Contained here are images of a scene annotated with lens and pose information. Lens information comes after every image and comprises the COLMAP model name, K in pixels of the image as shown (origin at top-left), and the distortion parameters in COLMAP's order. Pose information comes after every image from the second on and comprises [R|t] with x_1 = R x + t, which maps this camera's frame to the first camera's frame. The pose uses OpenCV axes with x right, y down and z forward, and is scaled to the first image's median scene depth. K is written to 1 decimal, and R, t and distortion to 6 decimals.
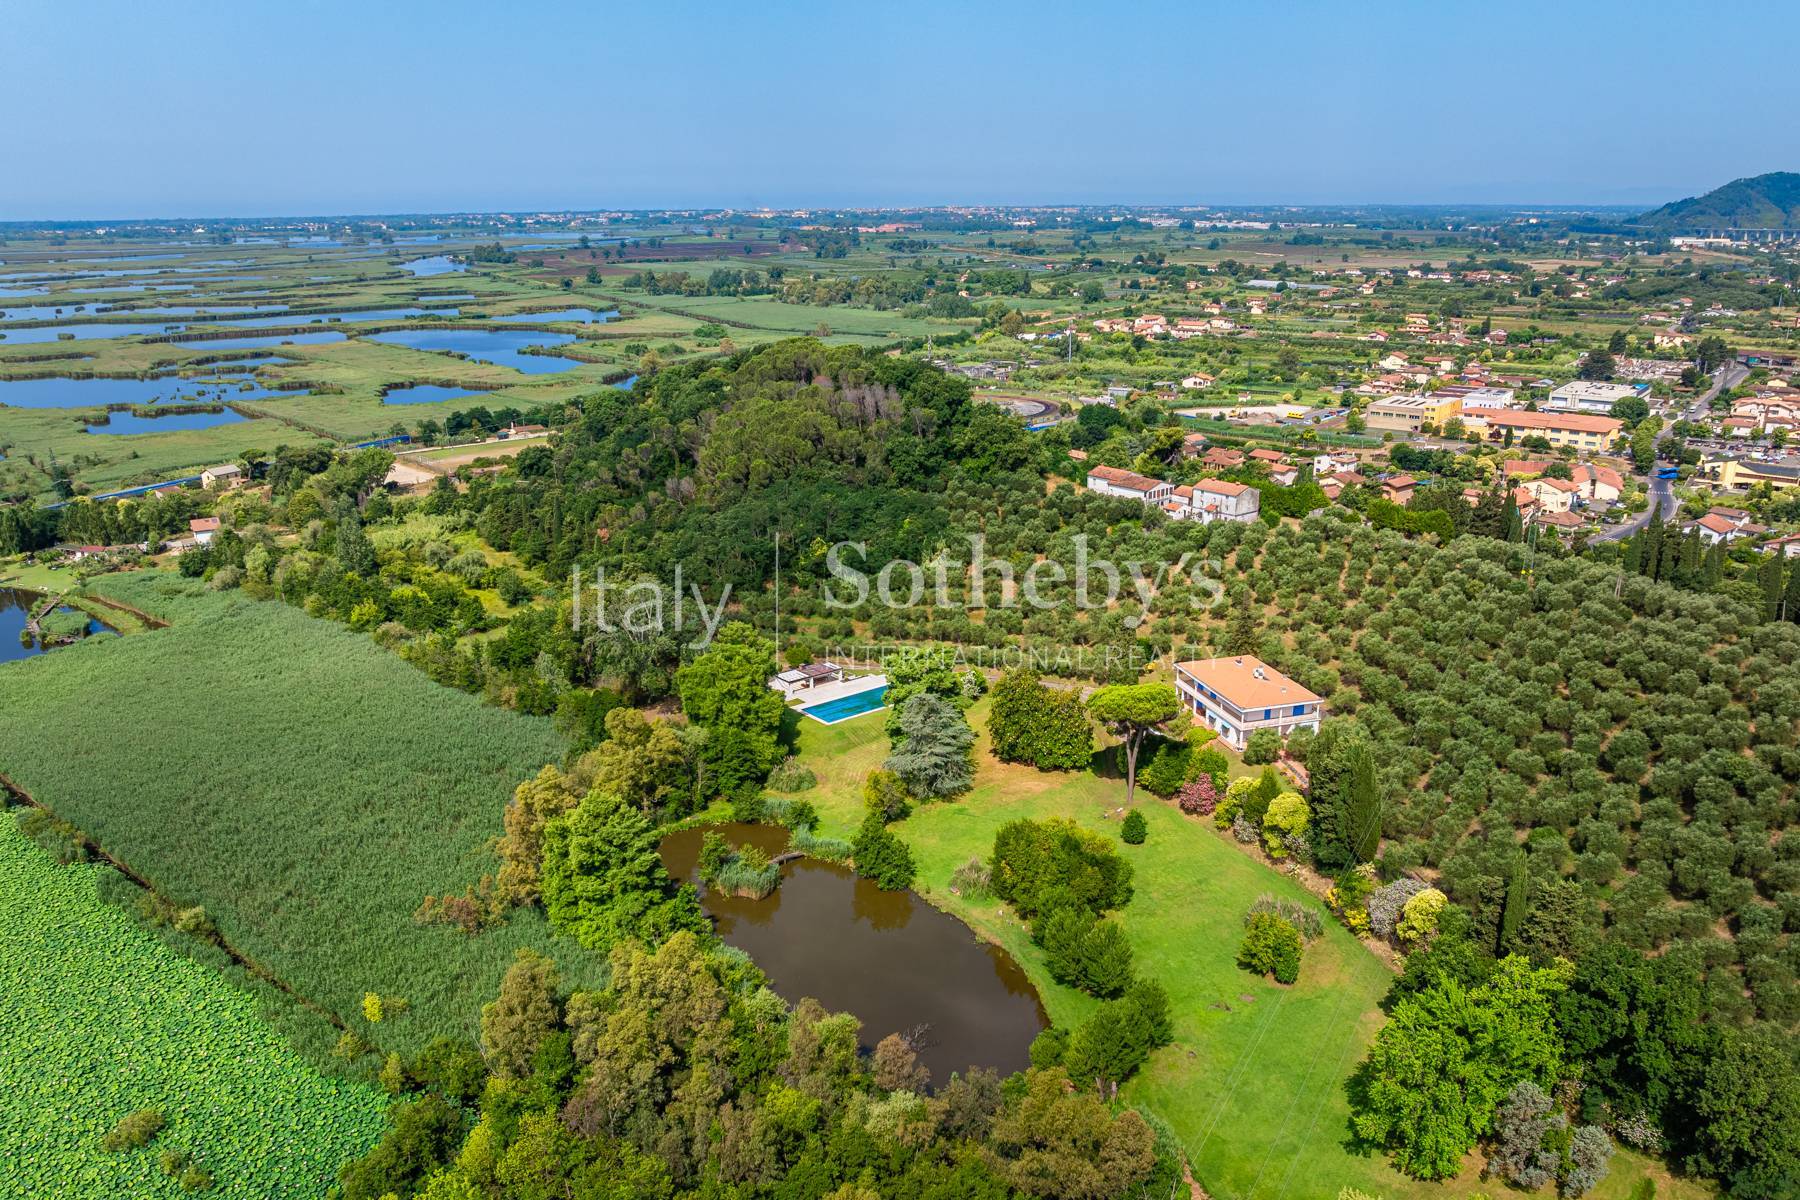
lens RADIAL K [[1464.0, 0, 945.5], [0, 1464.0, 706.3], [0, 0, 1]] dist [0.044655, -0.159305]
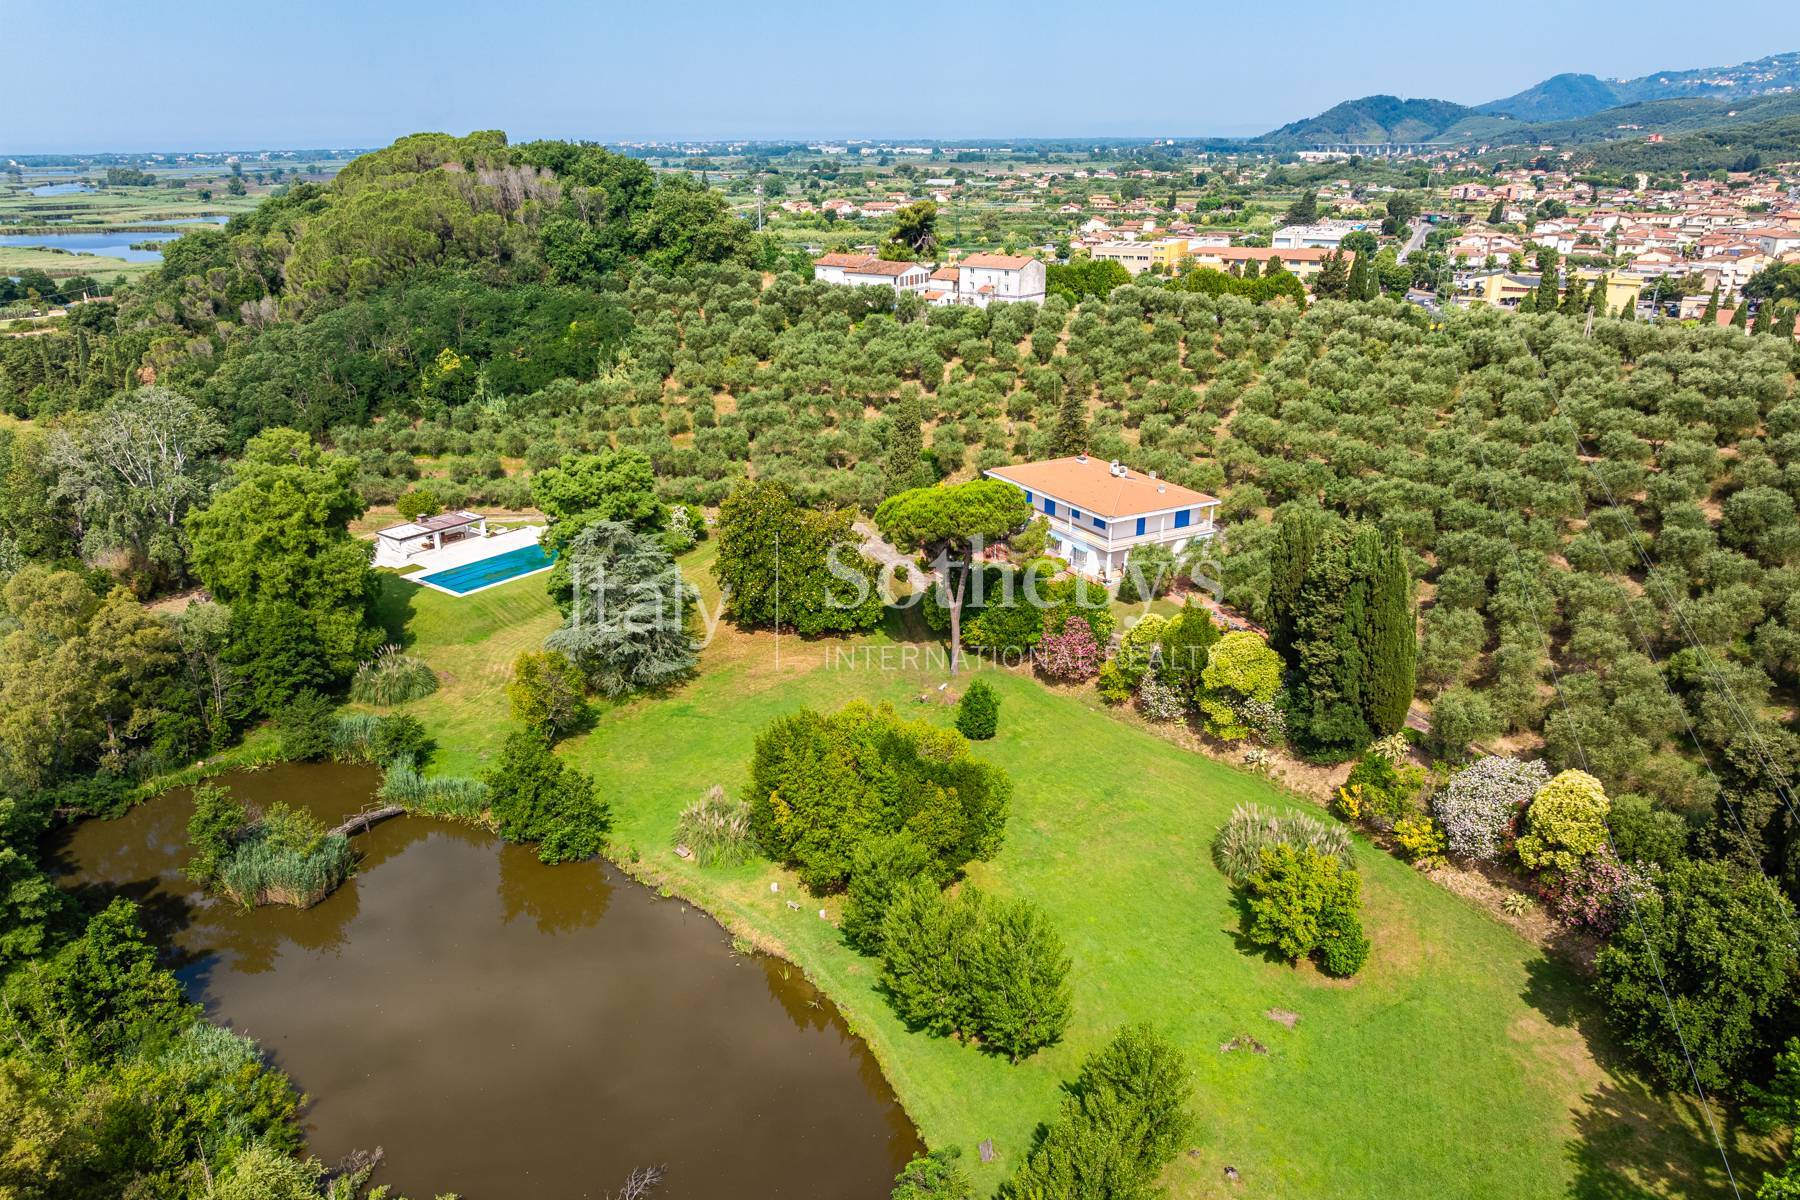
lens RADIAL K [[1295.9, 0, 899.6], [0, 1295.9, 671.7], [0, 0, 1]] dist [-0.030211, -0.003334]
pose [[0.980110, -0.077177, 0.182833, 0.001701], [0.071216, 0.996700, 0.038955, 0.038300], [-0.185236, -0.025160, 0.982372, 0.430742]]
